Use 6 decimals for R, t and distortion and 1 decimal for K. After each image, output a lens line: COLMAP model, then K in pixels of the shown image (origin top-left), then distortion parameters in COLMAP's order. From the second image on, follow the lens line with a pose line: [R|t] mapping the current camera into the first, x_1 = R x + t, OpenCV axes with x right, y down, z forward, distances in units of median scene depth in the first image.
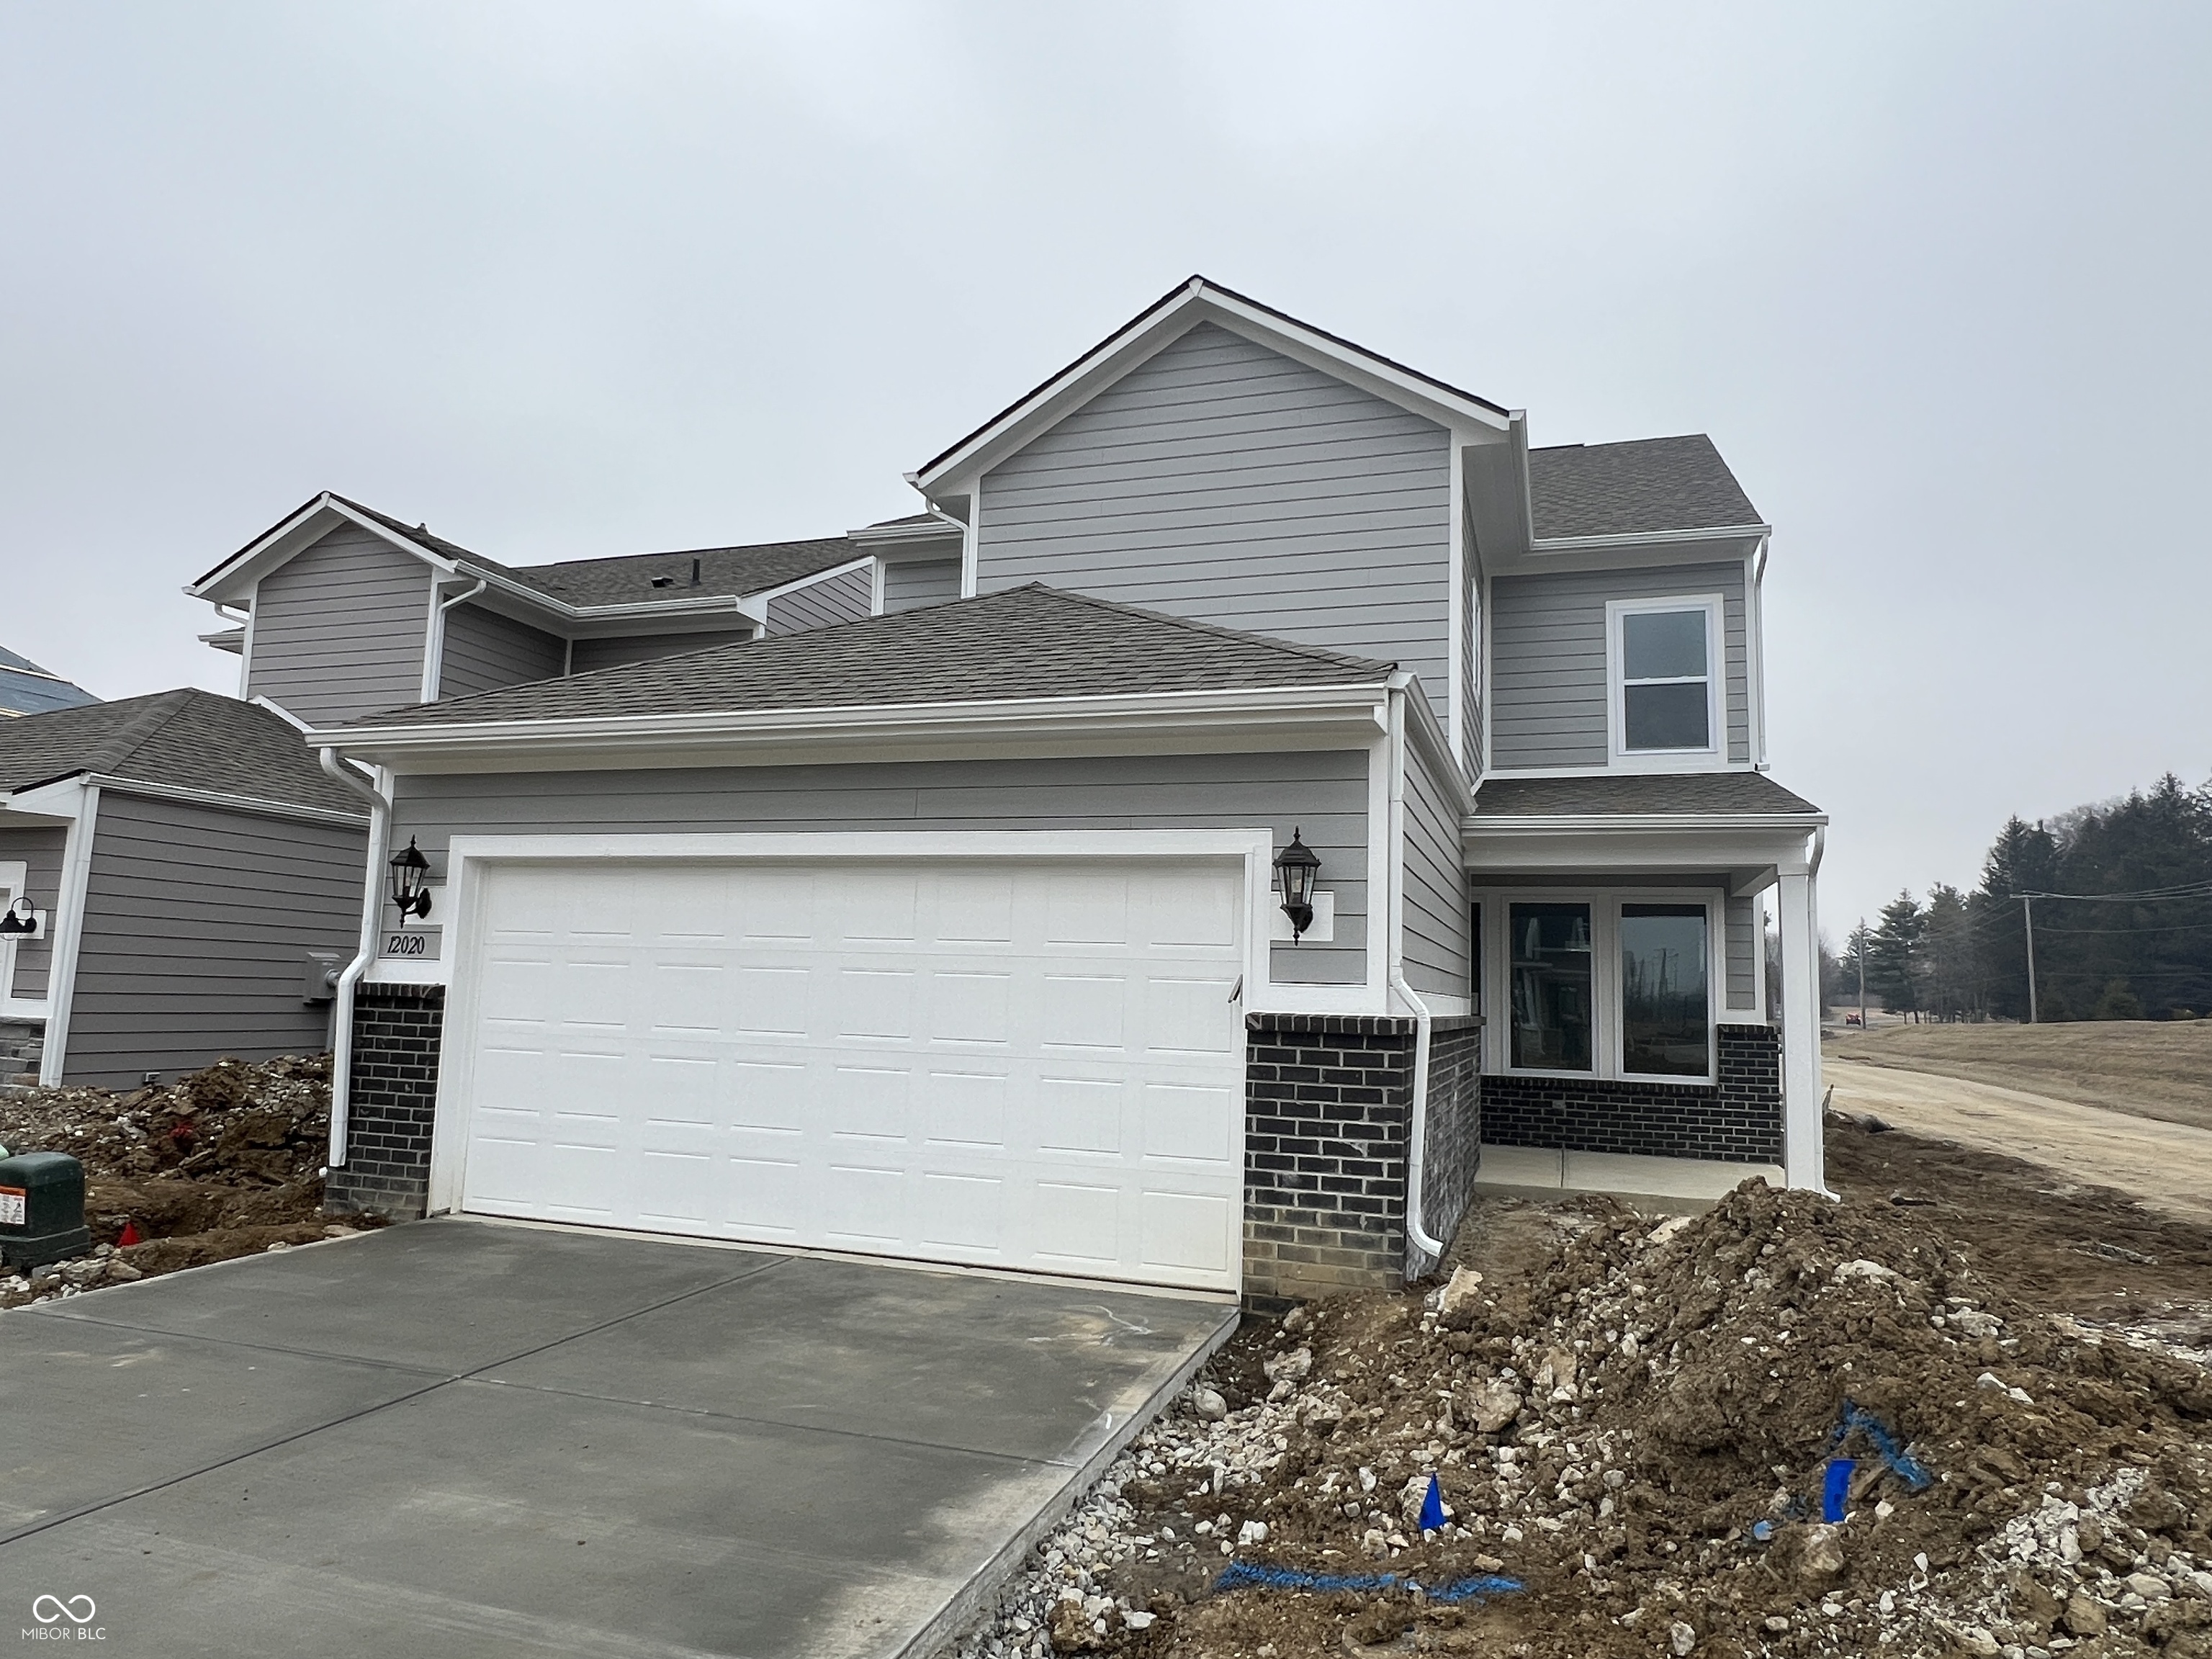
lens RADIAL K [[1355.5, 0, 1104.9], [0, 1355.5, 834.1], [0, 0, 1]] dist [0.001924, 0.000315]
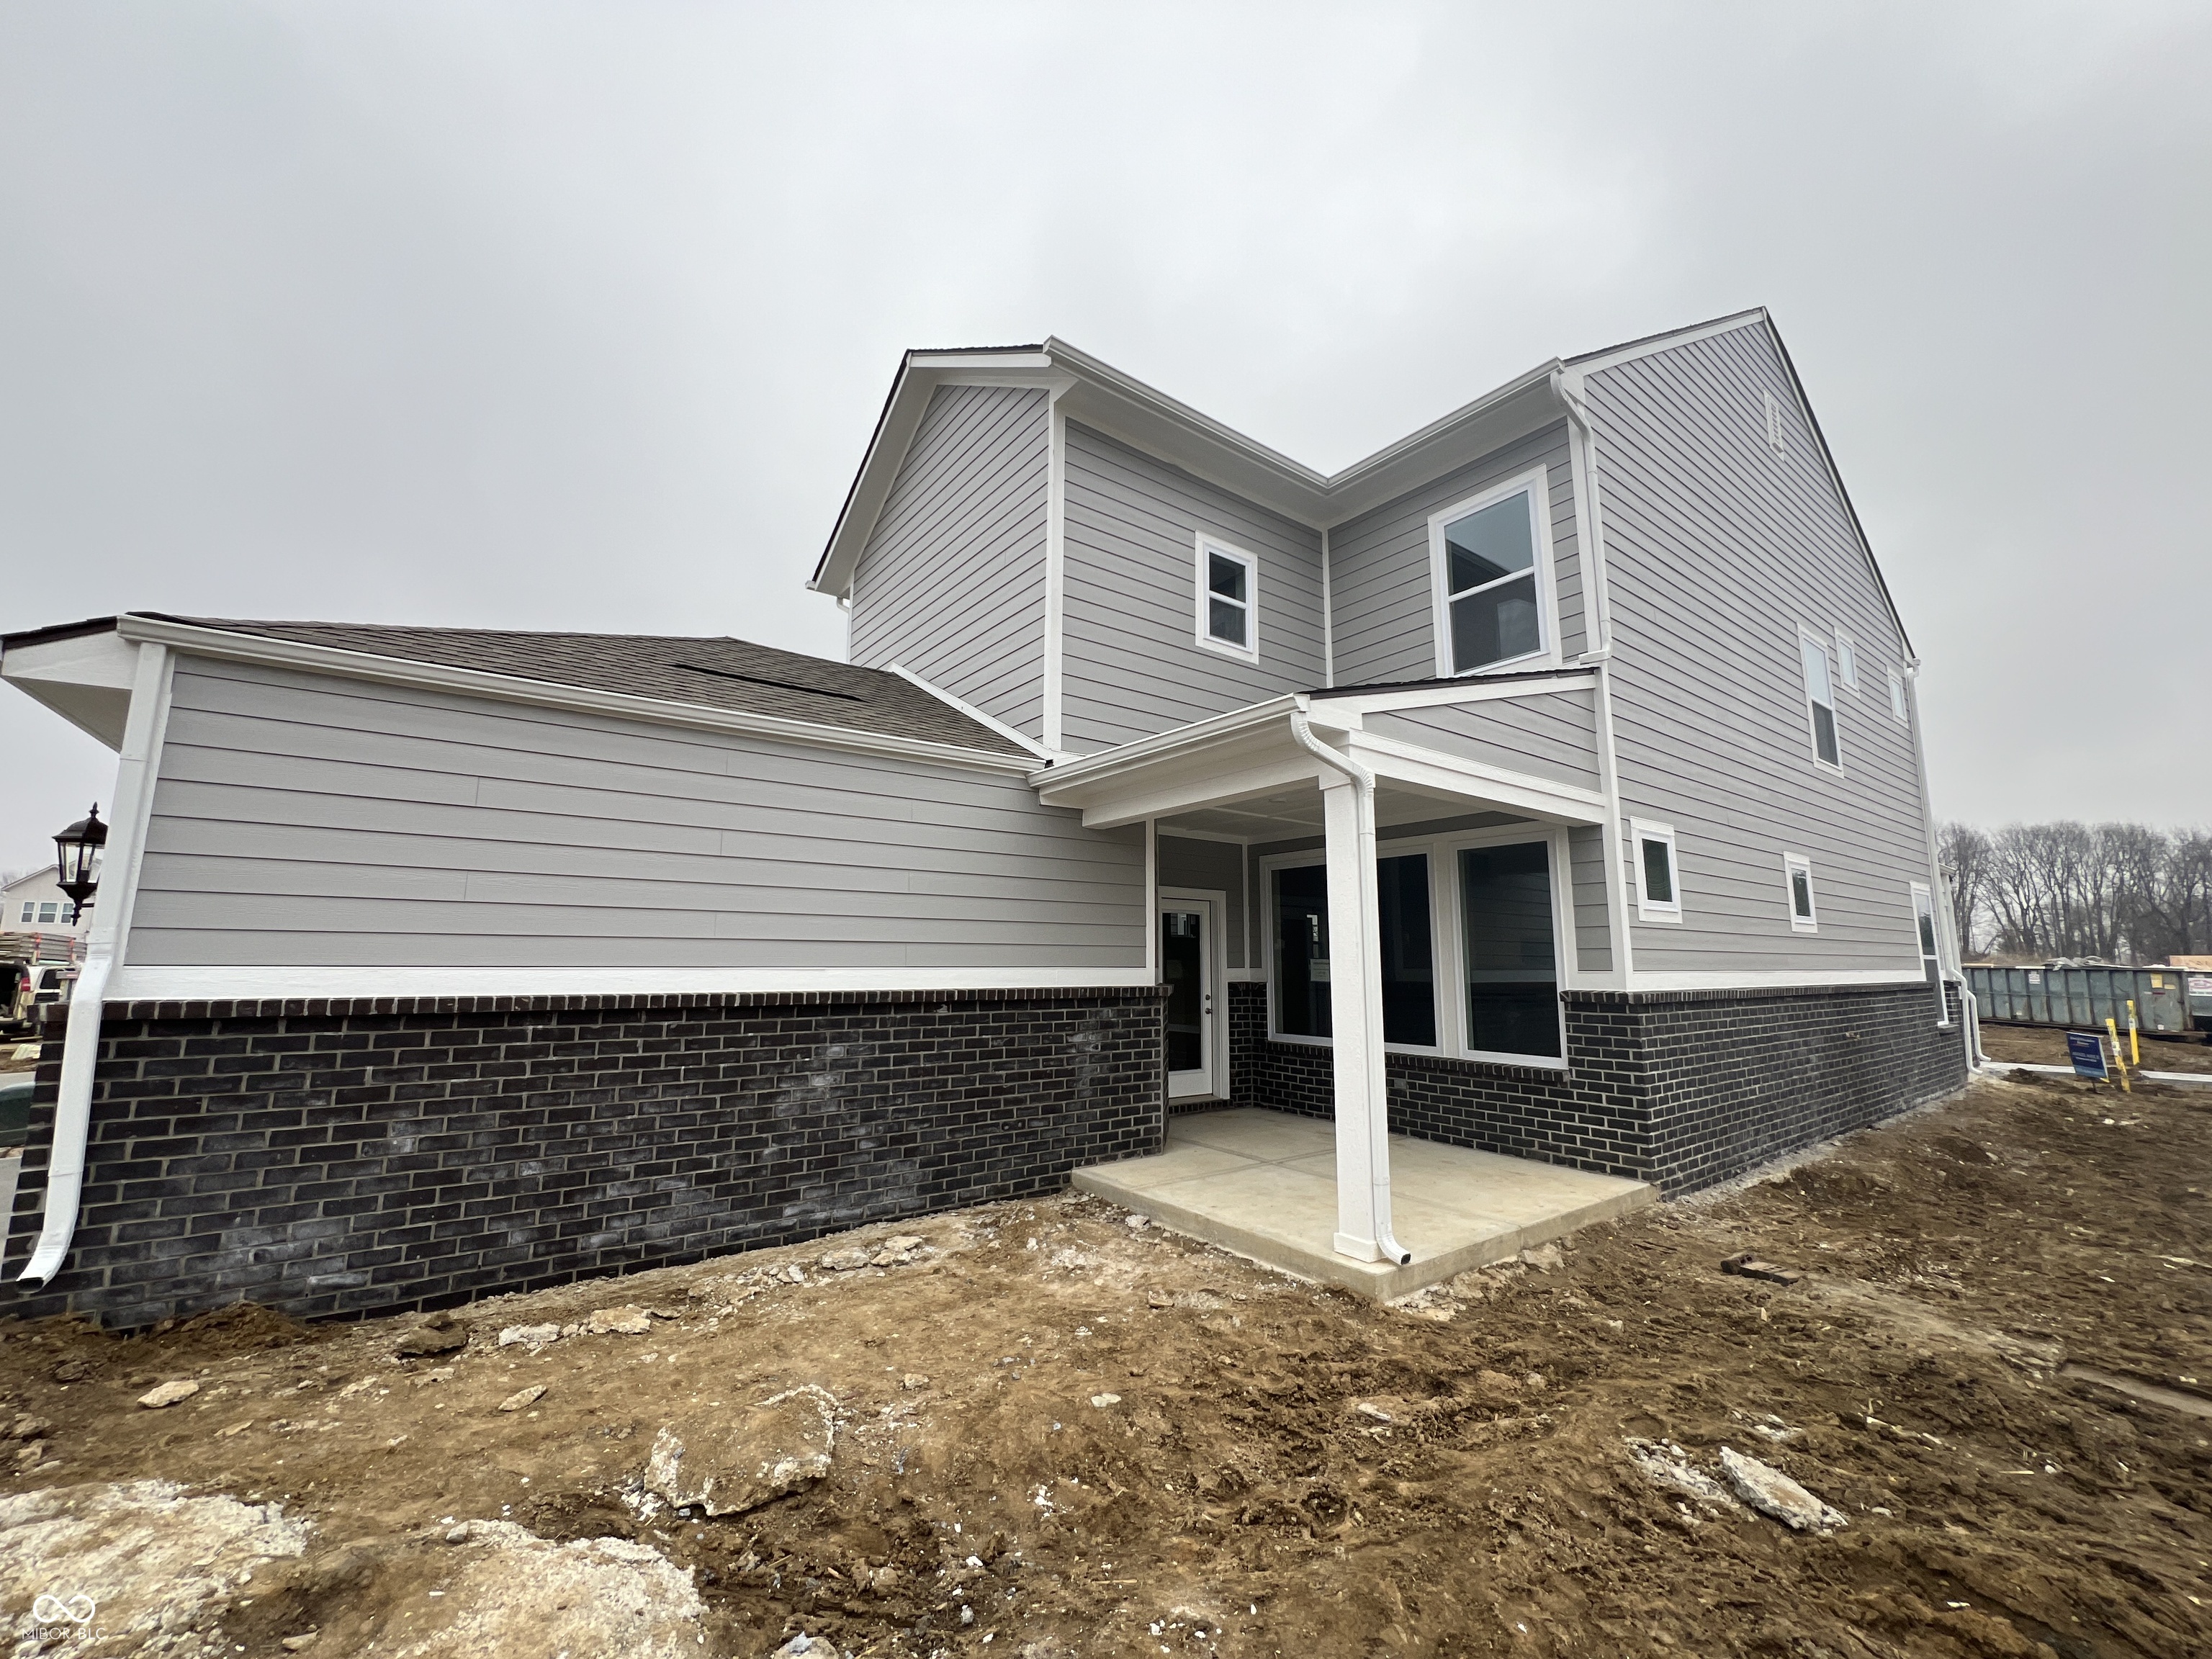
lens RADIAL K [[877.7, 0, 1107.7], [0, 877.7, 826.5], [0, 0, 1]] dist [-0.001651, 0.000538]
pose [[0.826031, -0.114142, -0.551946, 0.529754], [0.088822, 0.993405, -0.072507, 0.059187], [0.556582, 0.010868, 0.830722, 0.432032]]
